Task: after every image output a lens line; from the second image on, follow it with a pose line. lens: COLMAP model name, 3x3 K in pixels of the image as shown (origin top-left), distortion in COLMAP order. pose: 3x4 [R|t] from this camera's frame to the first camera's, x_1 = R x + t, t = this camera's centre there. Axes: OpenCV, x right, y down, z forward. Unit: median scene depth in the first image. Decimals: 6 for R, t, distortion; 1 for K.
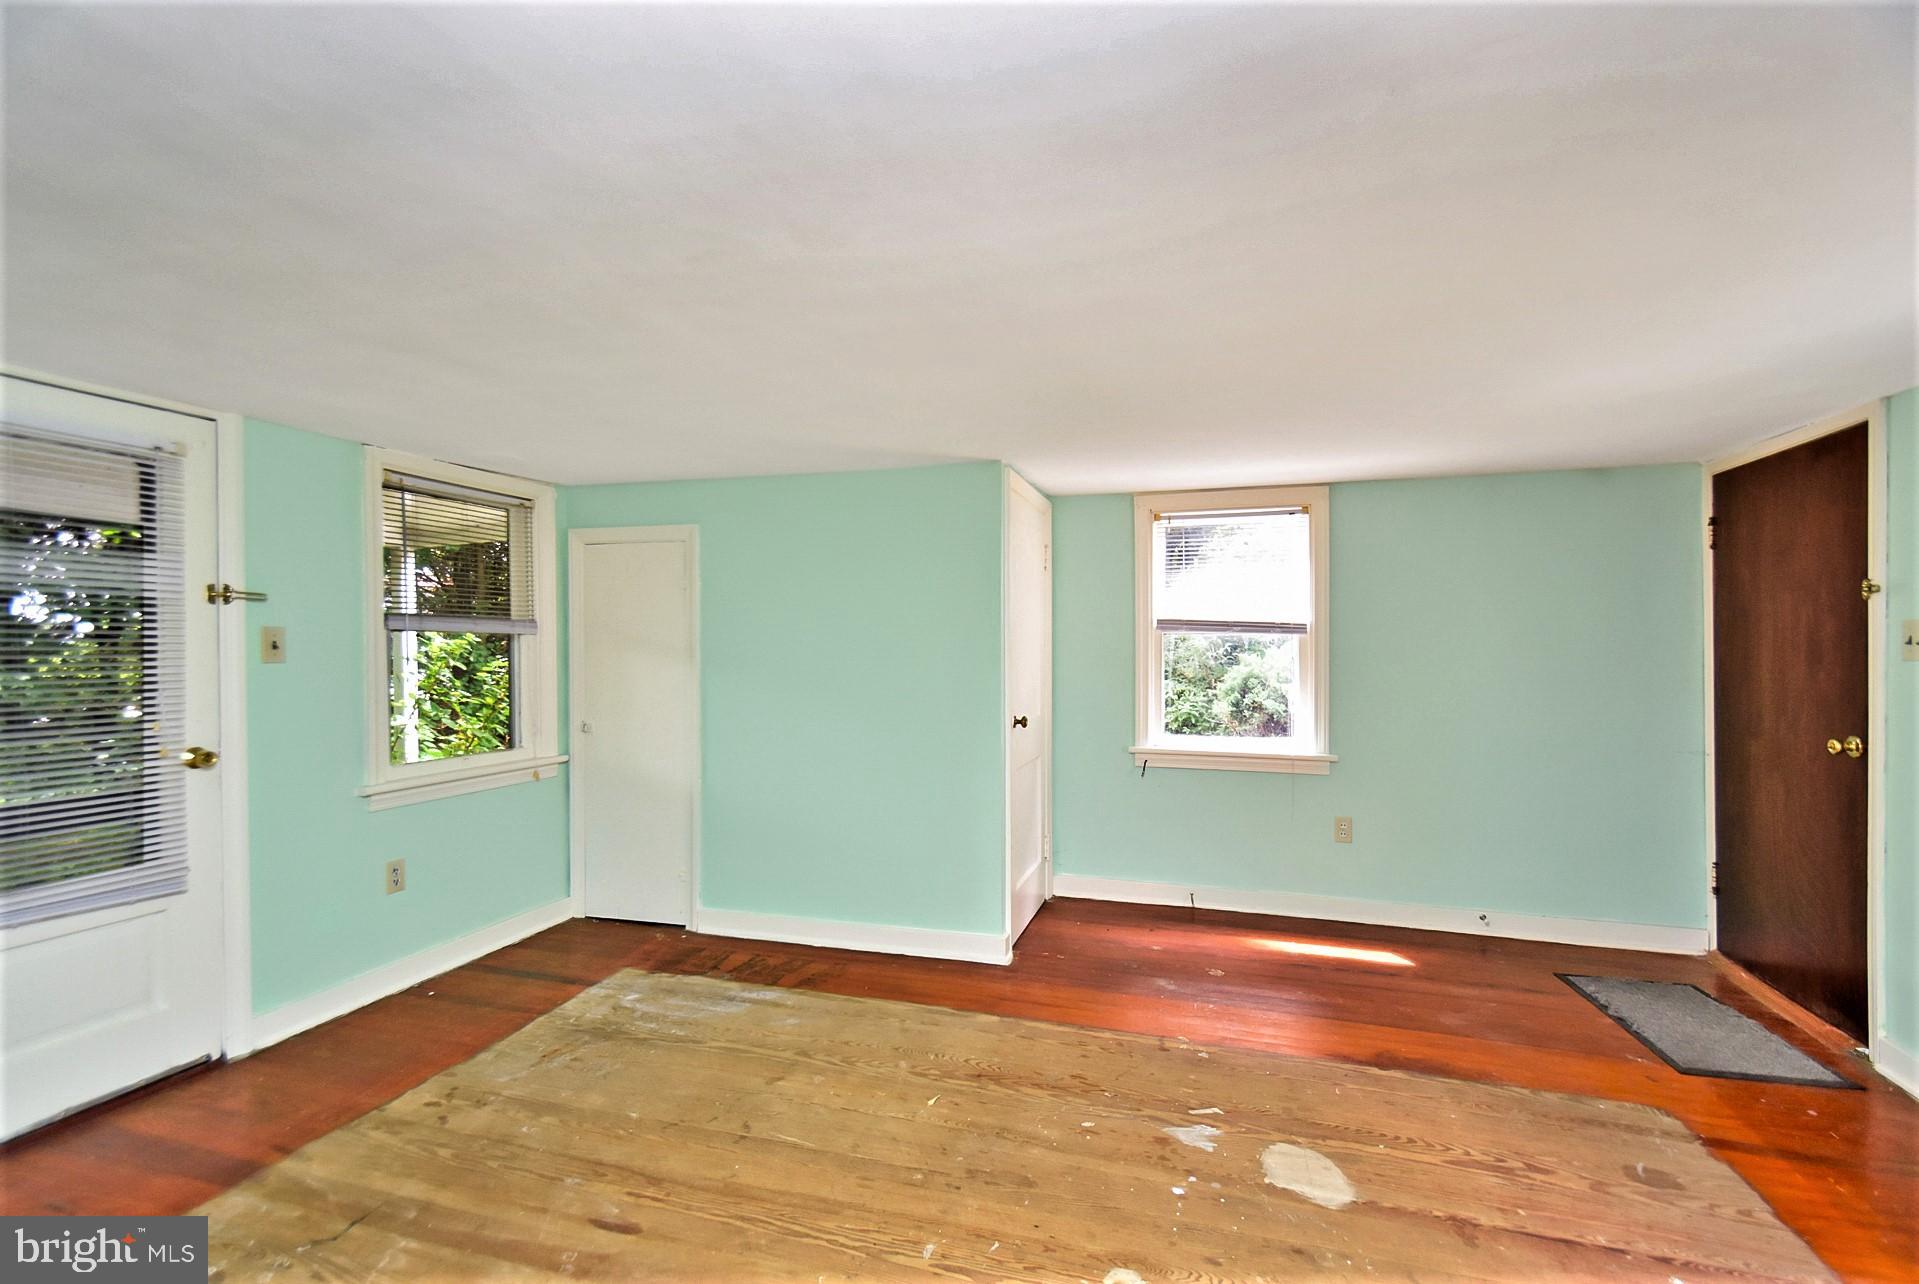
lens RADIAL K [[849.0, 0, 959.5], [0, 849.0, 642.0], [0, 0, 1]] dist [0.013104, -0.000004]
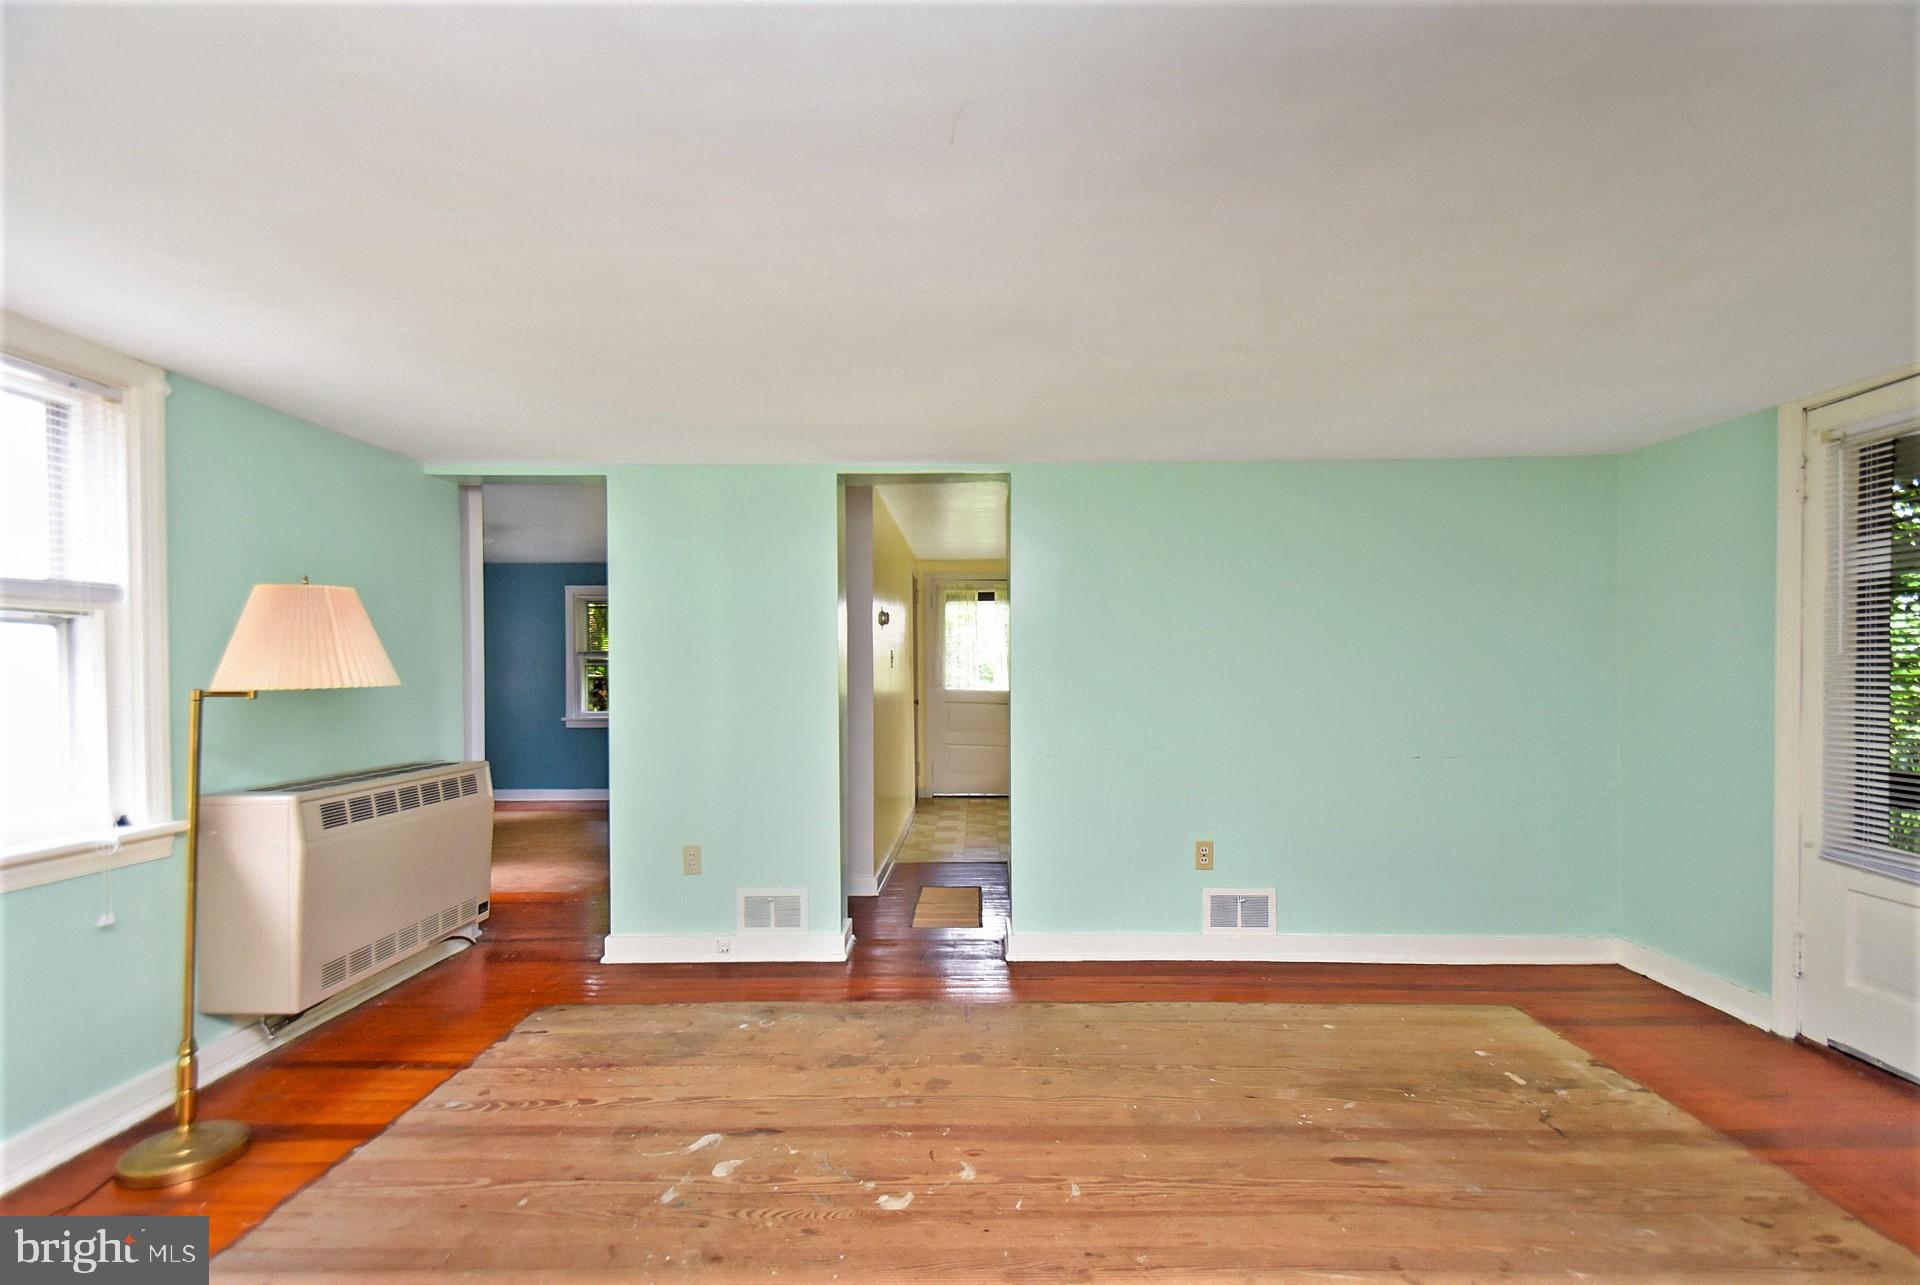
lens RADIAL K [[855.2, 0, 968.2], [0, 855.2, 675.5], [0, 0, 1]] dist [0.001818, -0.000200]
pose [[-0.959971, 0.008641, -0.279967, 0.347272], [0.007395, 0.999958, 0.005505, 0.055928], [0.280003, 0.003215, -0.959994, 1.785559]]
